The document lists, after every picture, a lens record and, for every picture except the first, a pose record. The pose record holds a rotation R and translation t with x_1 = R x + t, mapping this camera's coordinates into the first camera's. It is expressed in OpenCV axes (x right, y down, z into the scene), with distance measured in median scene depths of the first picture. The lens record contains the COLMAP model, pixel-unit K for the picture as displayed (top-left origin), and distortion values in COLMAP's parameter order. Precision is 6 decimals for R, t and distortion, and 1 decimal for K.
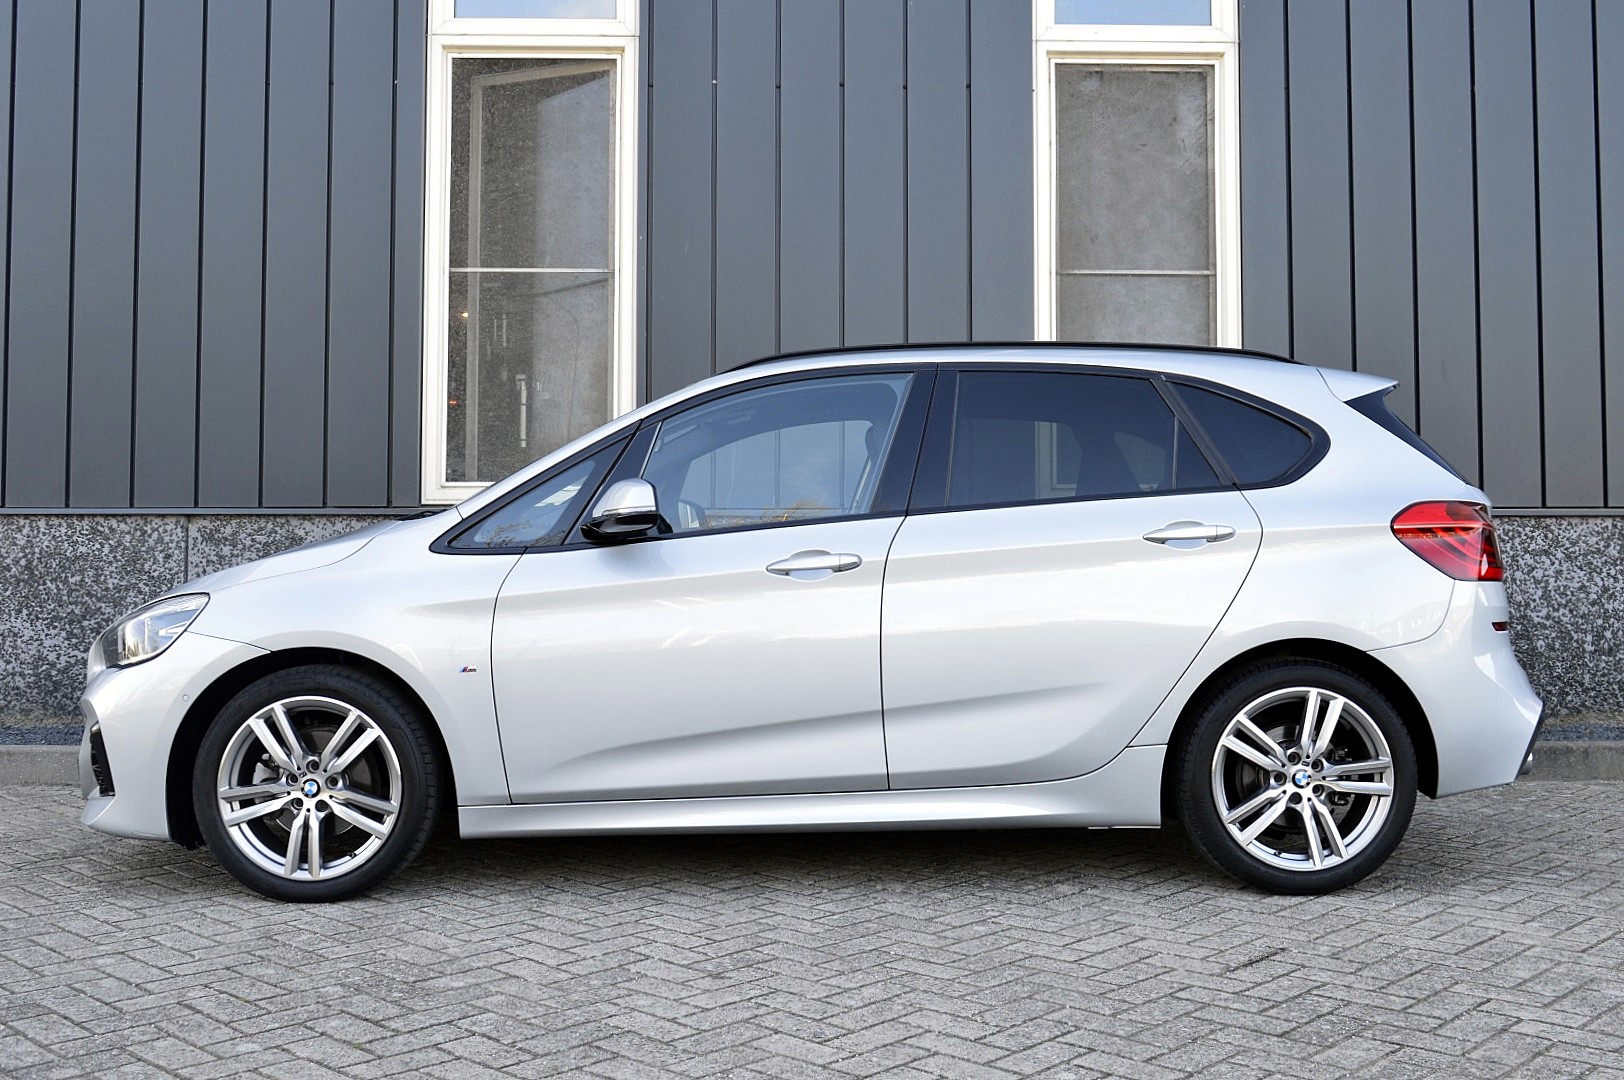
lens RADIAL K [[1726.6, 0, 836.1], [0, 1726.6, 531.2], [0, 0, 1]] dist [-0.039612, 0.000000]
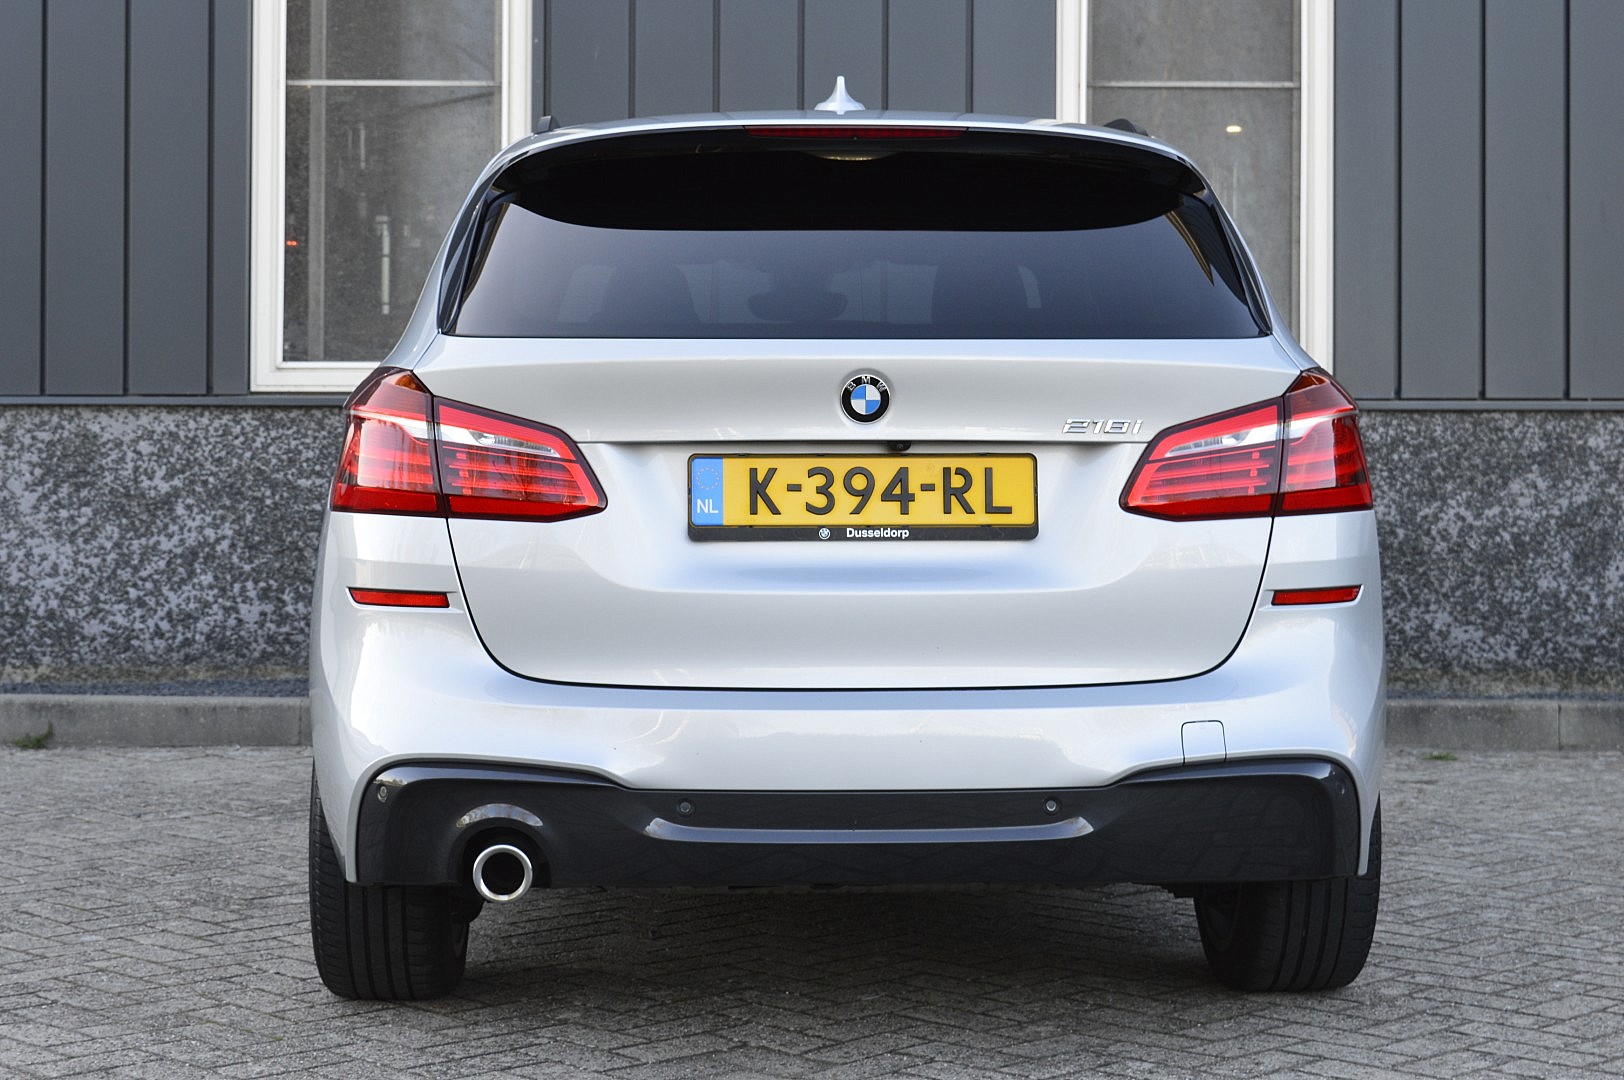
lens RADIAL K [[2733.5, 0, 818.3], [0, 2733.5, 541.3], [0, 0, 1]] dist [-0.065995, 0.000000]
pose [[0.999579, 0.004251, -0.028691, 0.046500], [-0.003029, 0.999092, 0.042492, -0.001290], [0.028845, -0.042387, 0.998685, -0.205676]]
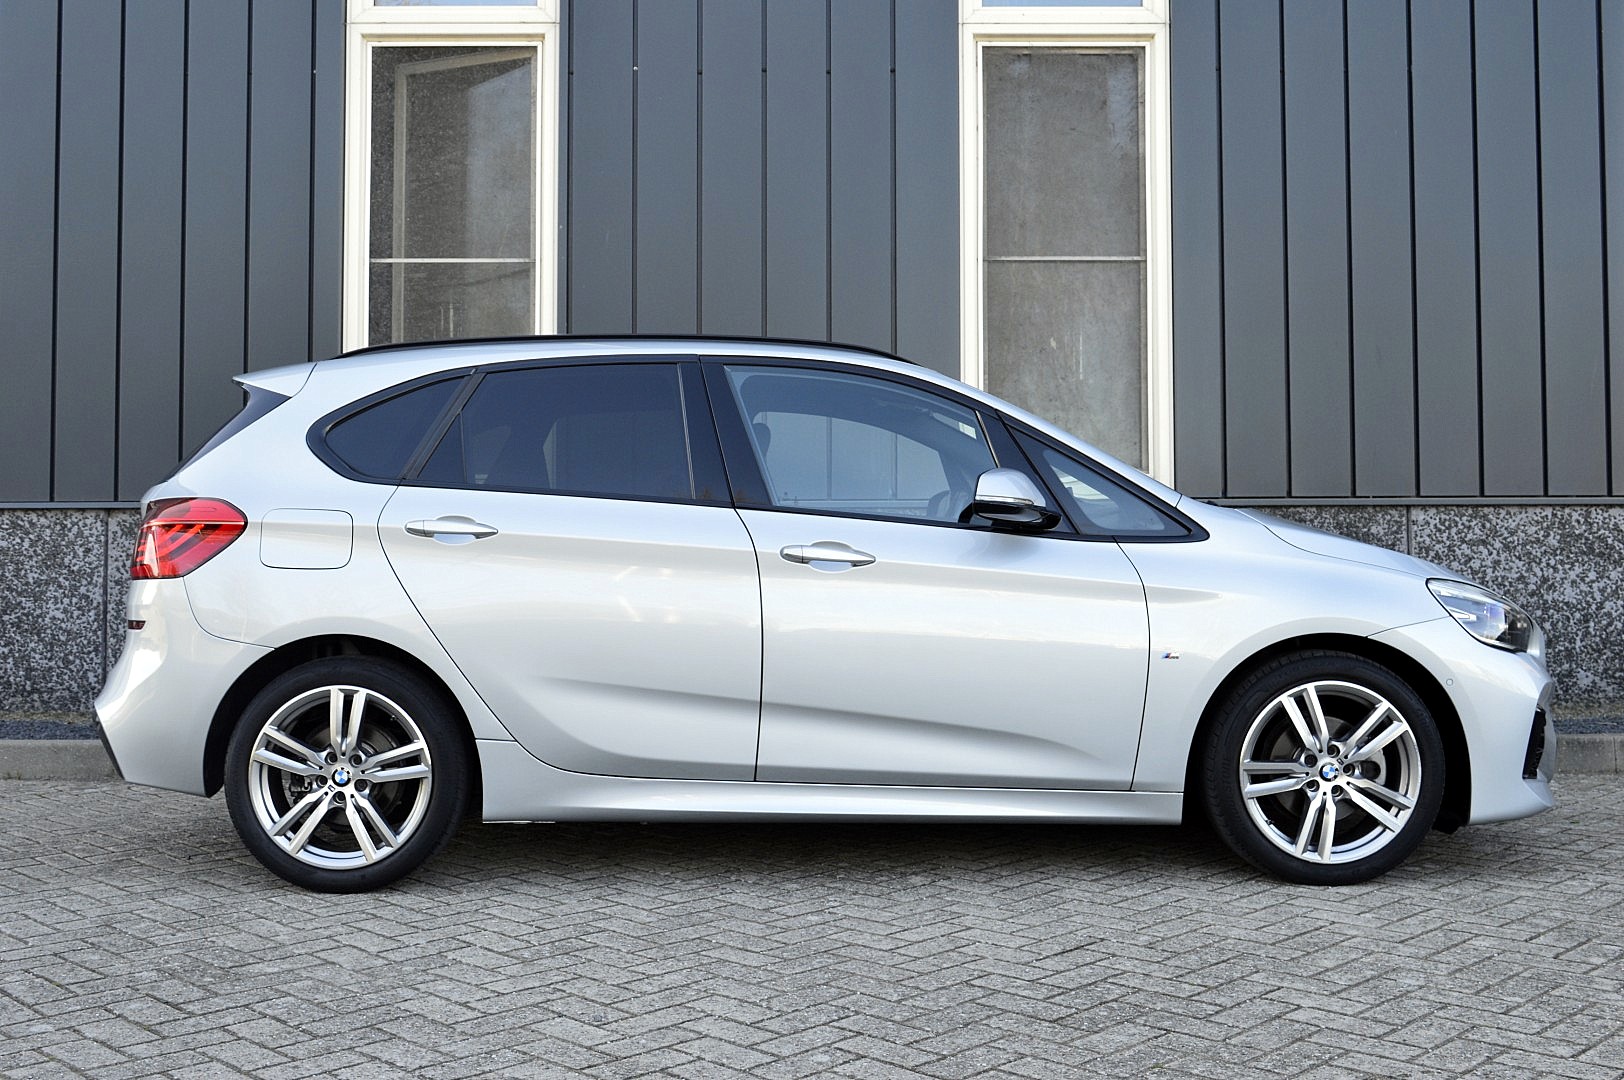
lens RADIAL K [[1772.2, 0, 807.9], [0, 1772.2, 534.7], [0, 0, 1]] dist [-0.037361, 0.000000]
pose [[0.999801, -0.003239, -0.019699, 0.048017], [0.003367, 0.999973, 0.006468, 0.000235], [0.019677, -0.006533, 0.999785, -0.013820]]
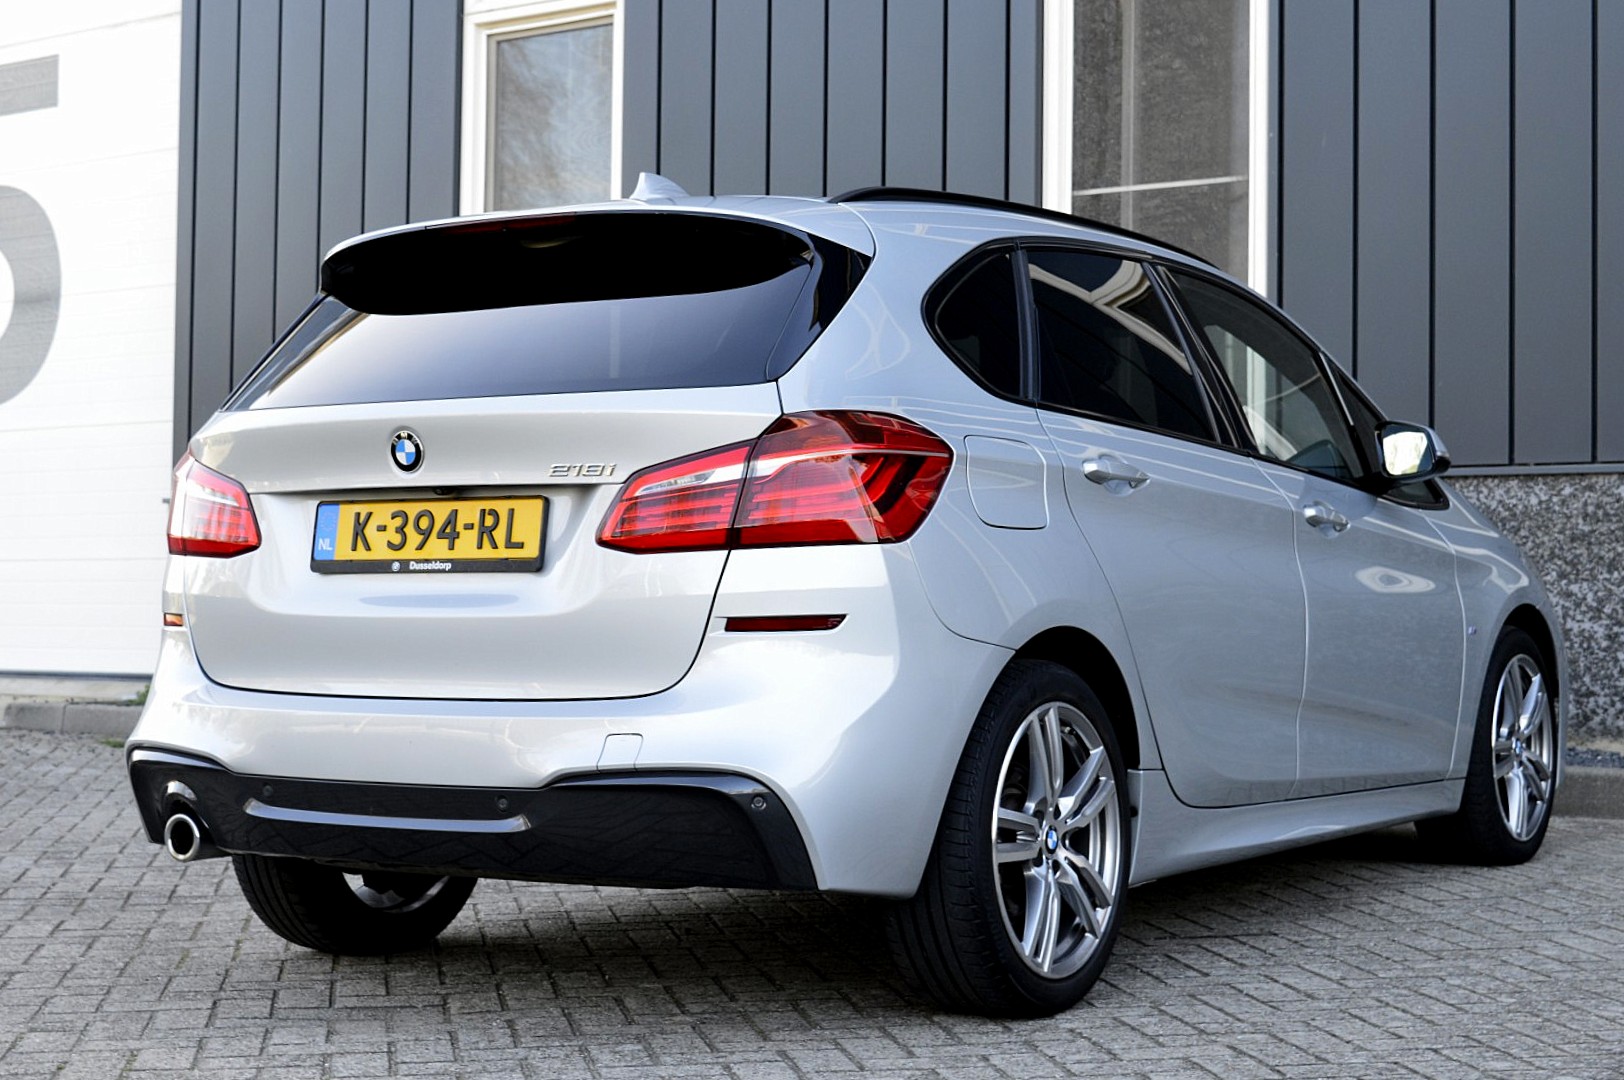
lens RADIAL K [[2562.7, 0, 808.7], [0, 2562.7, 534.1], [0, 0, 1]] dist [0.141498, 0.000000]
pose [[0.802925, -0.009397, -0.596006, 0.438106], [0.013487, 0.999906, 0.002404, 0.011407], [0.595928, -0.009968, 0.802976, -0.100344]]
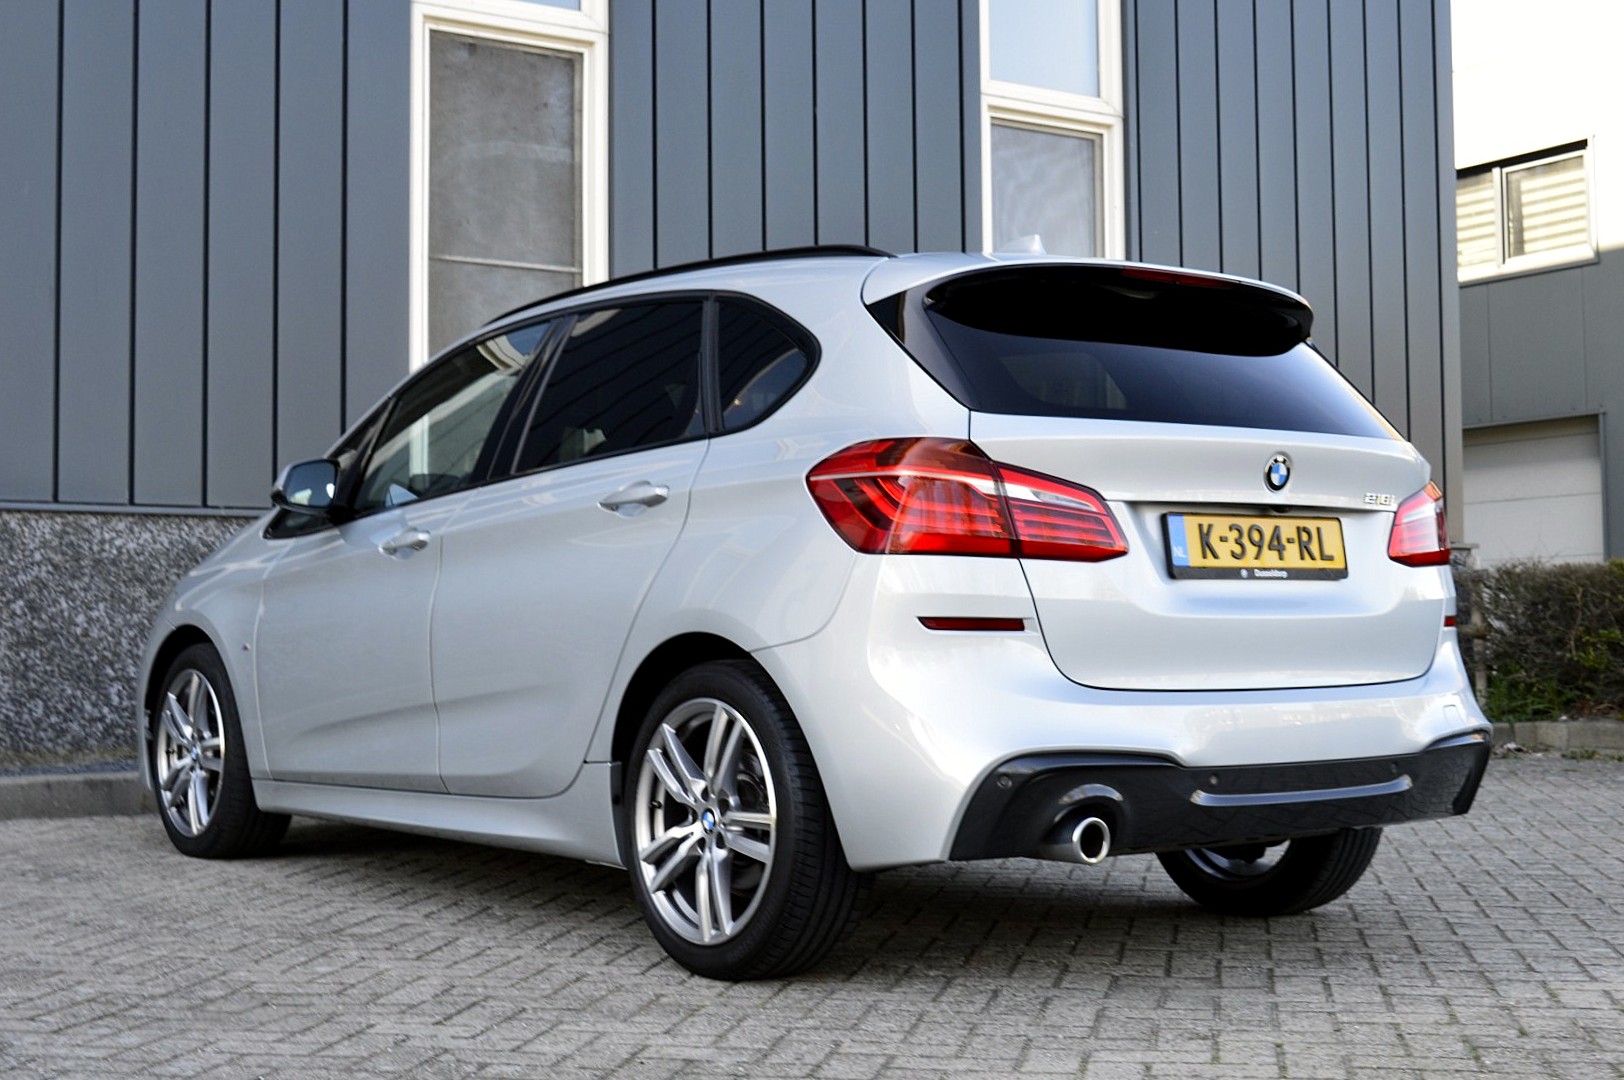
lens RADIAL K [[2203.8, 0, 811.5], [0, 2203.8, 551.7], [0, 0, 1]] dist [0.037501, 0.000000]
pose [[0.836491, 0.016720, 0.547726, -0.353259], [-0.011449, 0.999849, -0.013037, 0.021508], [-0.547861, 0.004634, 0.836556, -0.101311]]
